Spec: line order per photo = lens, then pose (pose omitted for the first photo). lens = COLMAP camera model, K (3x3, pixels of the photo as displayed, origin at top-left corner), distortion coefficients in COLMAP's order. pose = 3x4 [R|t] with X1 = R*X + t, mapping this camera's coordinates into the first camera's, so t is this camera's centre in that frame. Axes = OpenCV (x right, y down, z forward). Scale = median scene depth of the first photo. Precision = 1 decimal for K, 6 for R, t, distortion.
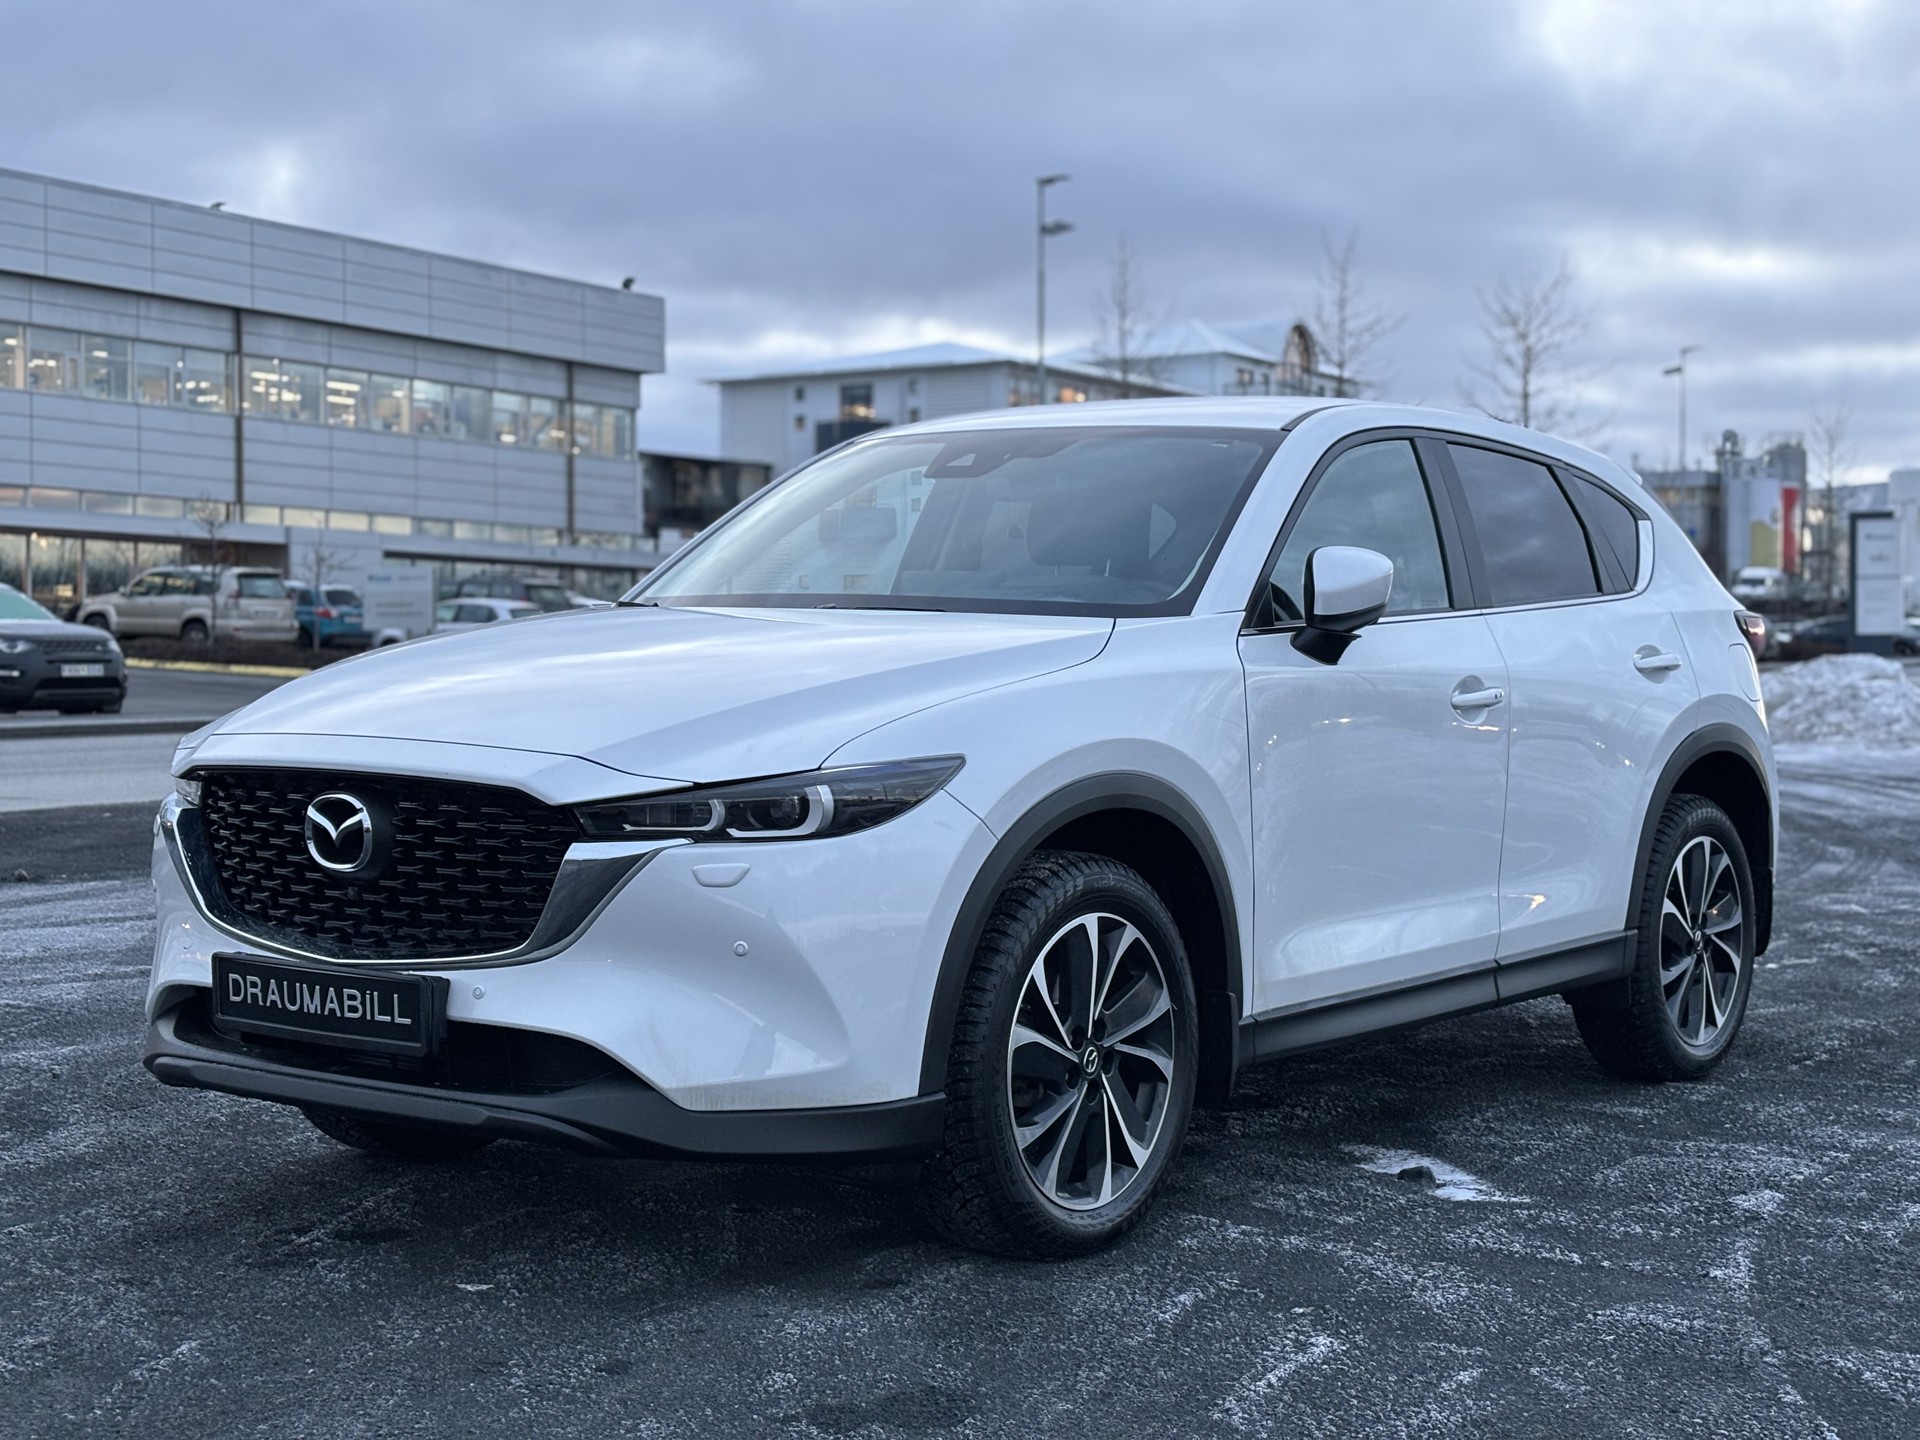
lens RADIAL K [[2838.7, 0, 960.0], [0, 2838.7, 720.0], [0, 0, 1]] dist [0.124795, -0.186008]
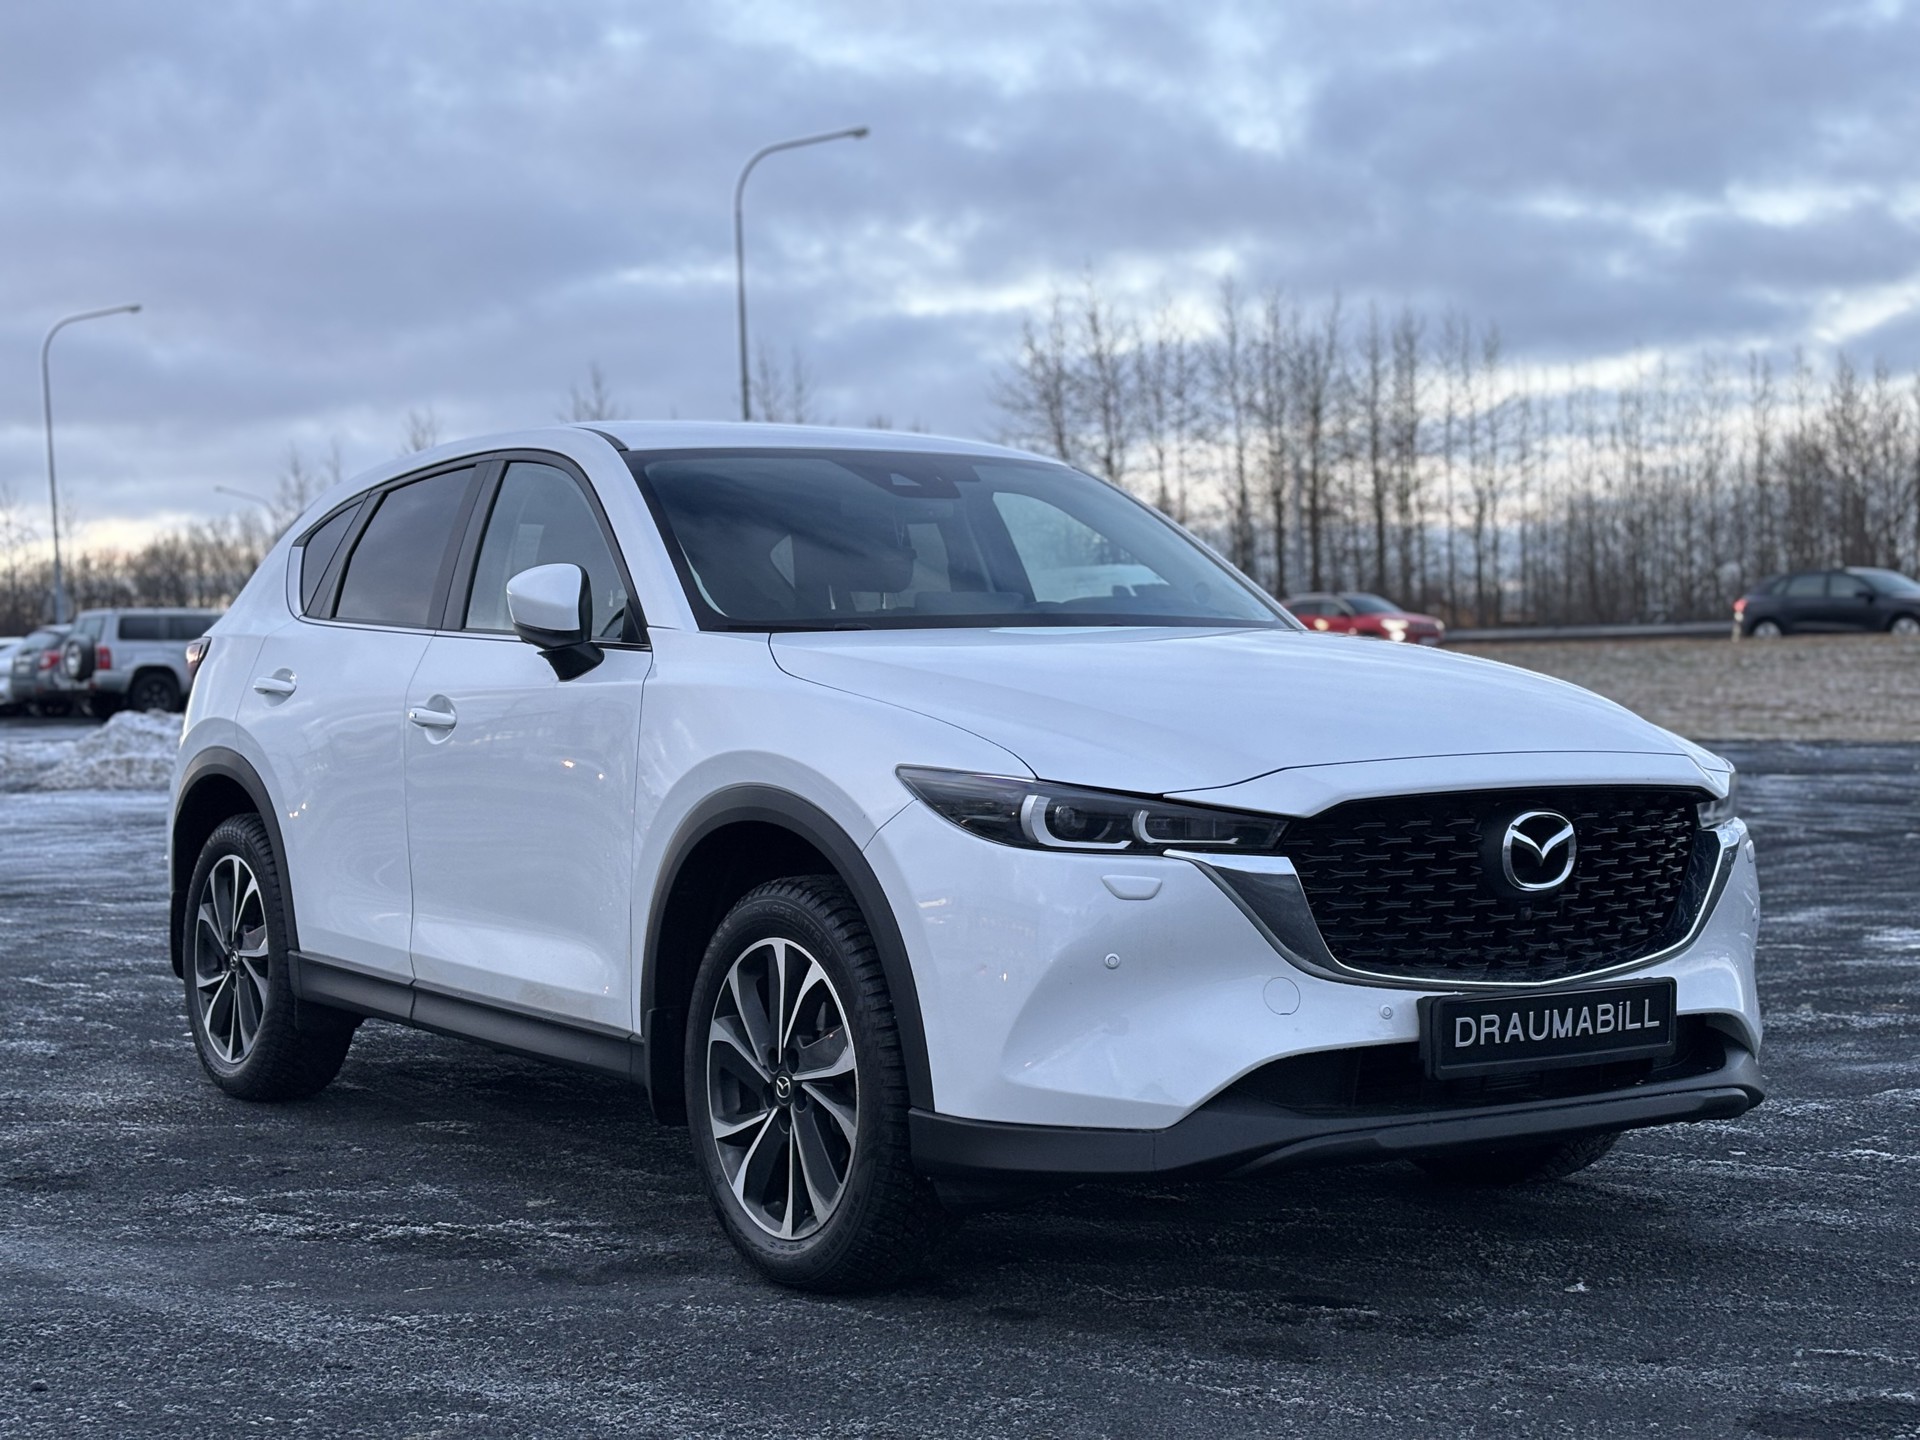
lens RADIAL K [[2838.7, 0, 960.0], [0, 2838.7, 720.0], [0, 0, 1]] dist [0.124795, -0.186008]
pose [[0.341549, -0.029407, 0.939404, -1.196471], [0.047564, 0.998770, 0.013972, -0.027737], [-0.938660, 0.039910, 0.342527, 0.854163]]
